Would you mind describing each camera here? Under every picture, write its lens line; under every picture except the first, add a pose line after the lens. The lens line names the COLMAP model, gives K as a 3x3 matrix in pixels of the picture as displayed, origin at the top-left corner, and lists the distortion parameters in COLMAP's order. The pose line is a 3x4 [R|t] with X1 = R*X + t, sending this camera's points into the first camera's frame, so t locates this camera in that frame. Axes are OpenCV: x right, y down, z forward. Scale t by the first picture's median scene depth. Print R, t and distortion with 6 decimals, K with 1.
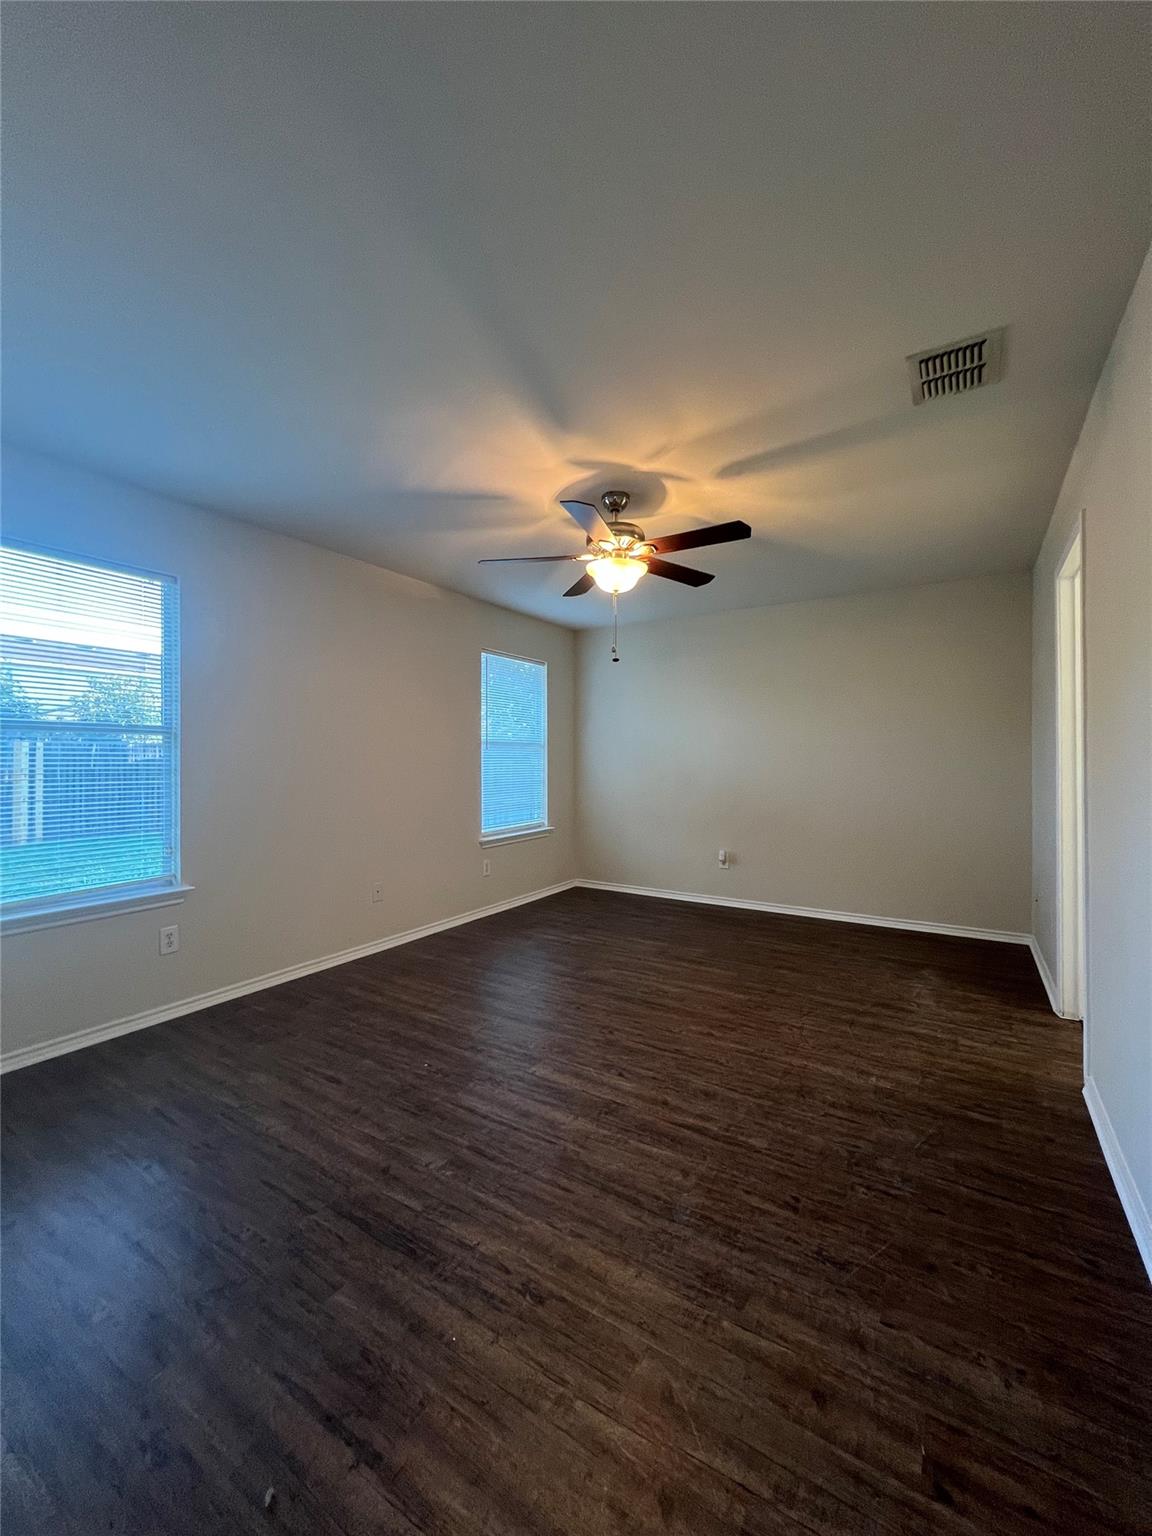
lens RADIAL K [[612.5, 0, 577.4], [0, 612.5, 761.3], [0, 0, 1]] dist [-0.001022, 0.000108]
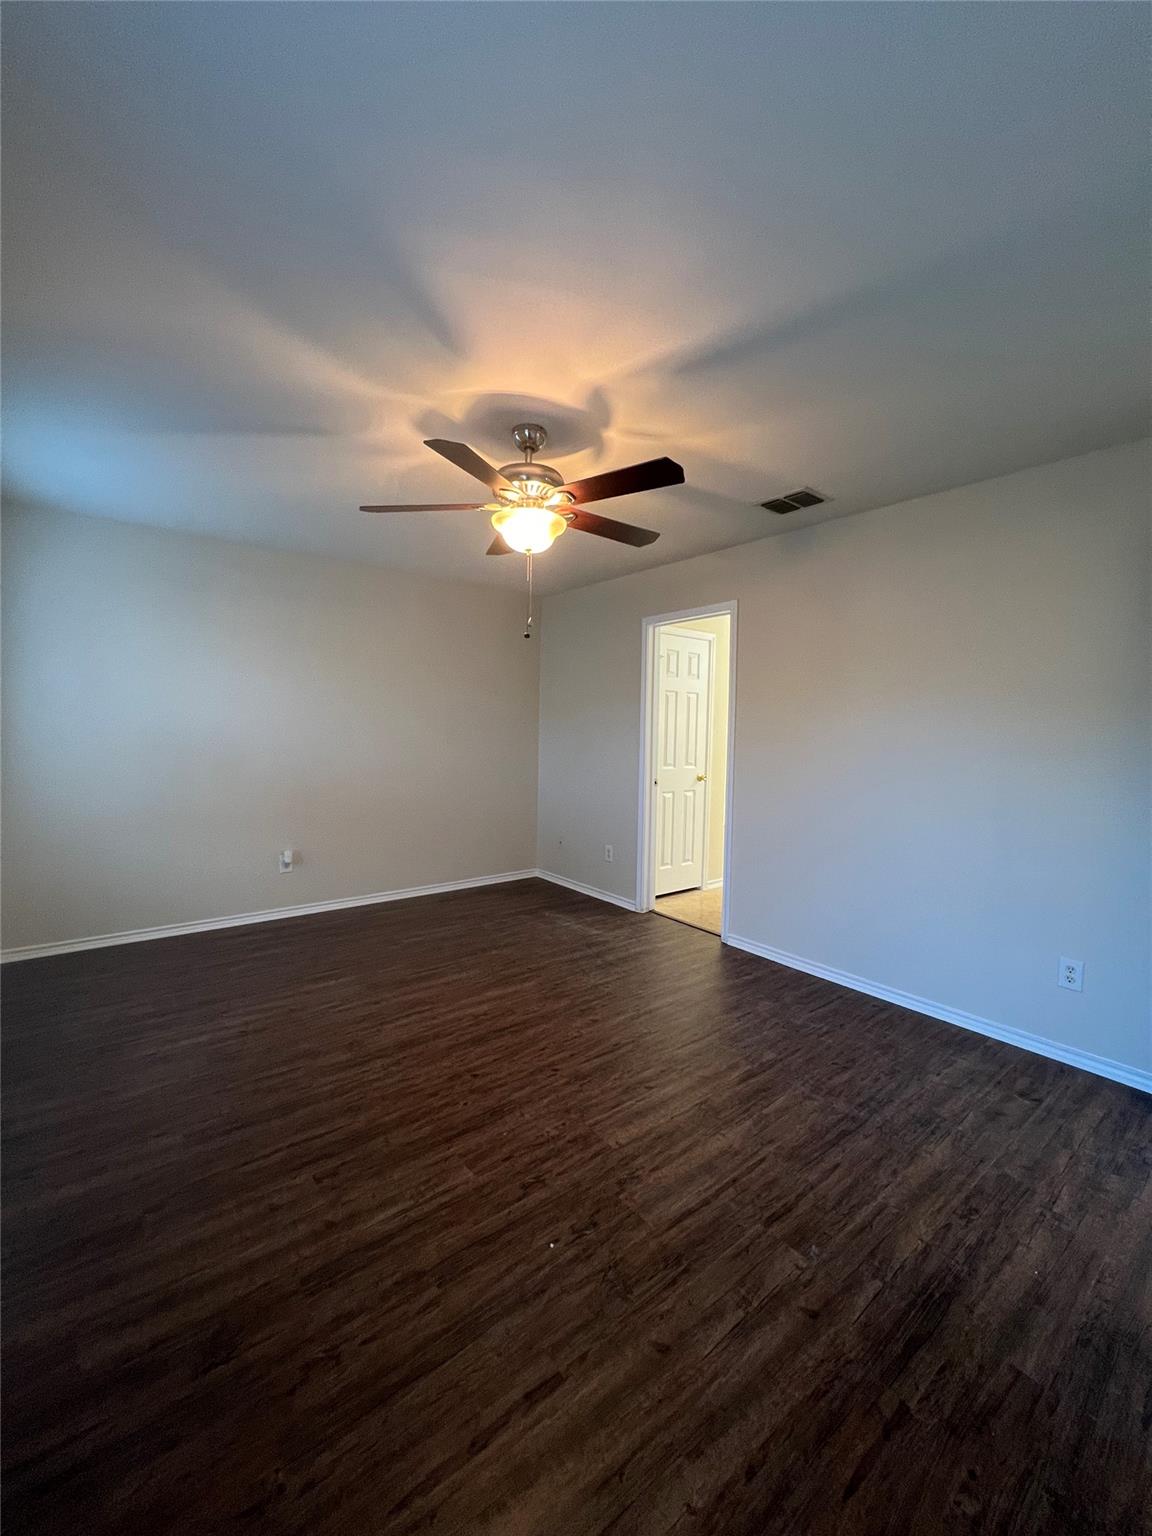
lens RADIAL K [[612.5, 0, 577.4], [0, 612.5, 761.3], [0, 0, 1]] dist [-0.001022, 0.000108]
pose [[0.330271, -0.045599, 0.942784, -0.789353], [-0.019101, 0.998305, 0.054976, -0.049435], [-0.943693, -0.036165, 0.328840, 0.745546]]
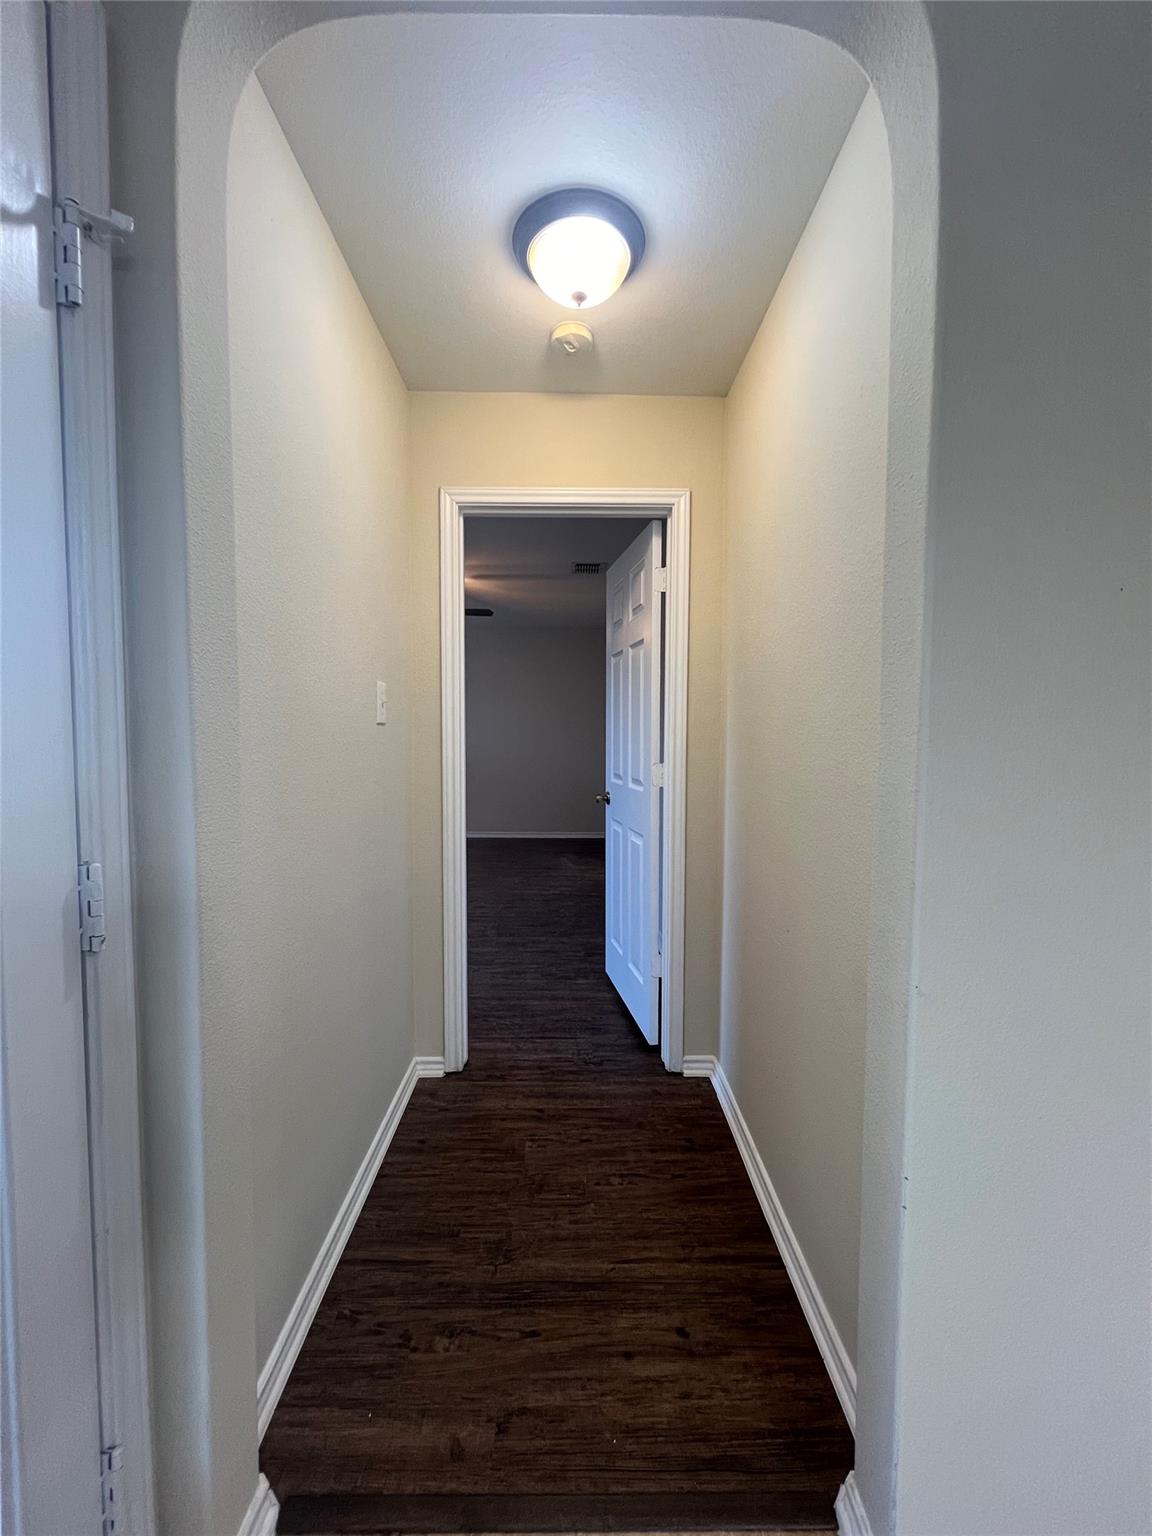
lens RADIAL K [[612.5, 0, 577.4], [0, 612.5, 761.3], [0, 0, 1]] dist [-0.001022, 0.000108]
pose [[0.842543, -0.018876, 0.538298, -0.509900], [-0.011763, 0.998503, 0.053425, -0.030587], [-0.538500, -0.051345, 0.841060, -0.707554]]
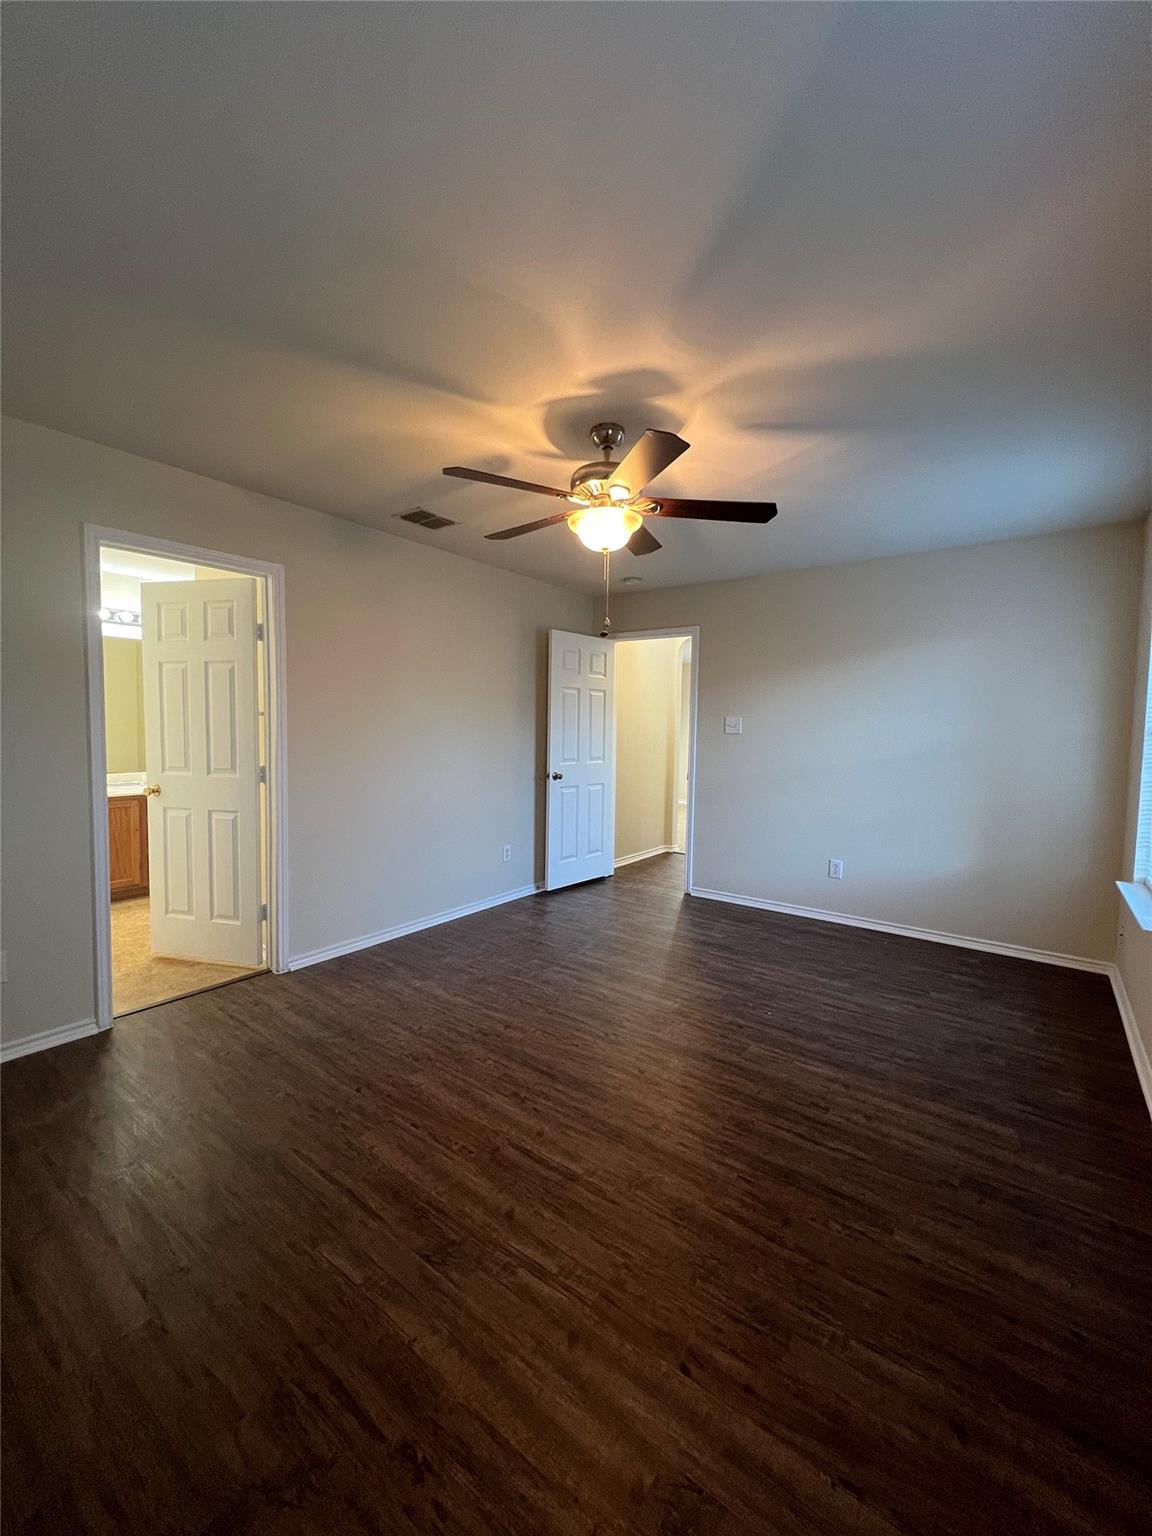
lens RADIAL K [[612.5, 0, 577.4], [0, 612.5, 761.3], [0, 0, 1]] dist [-0.001022, 0.000108]
pose [[-0.996523, -0.018130, 0.081316, 0.031340], [-0.013577, 0.998327, 0.056205, -0.045079], [-0.082199, 0.054906, -0.995102, 2.074368]]
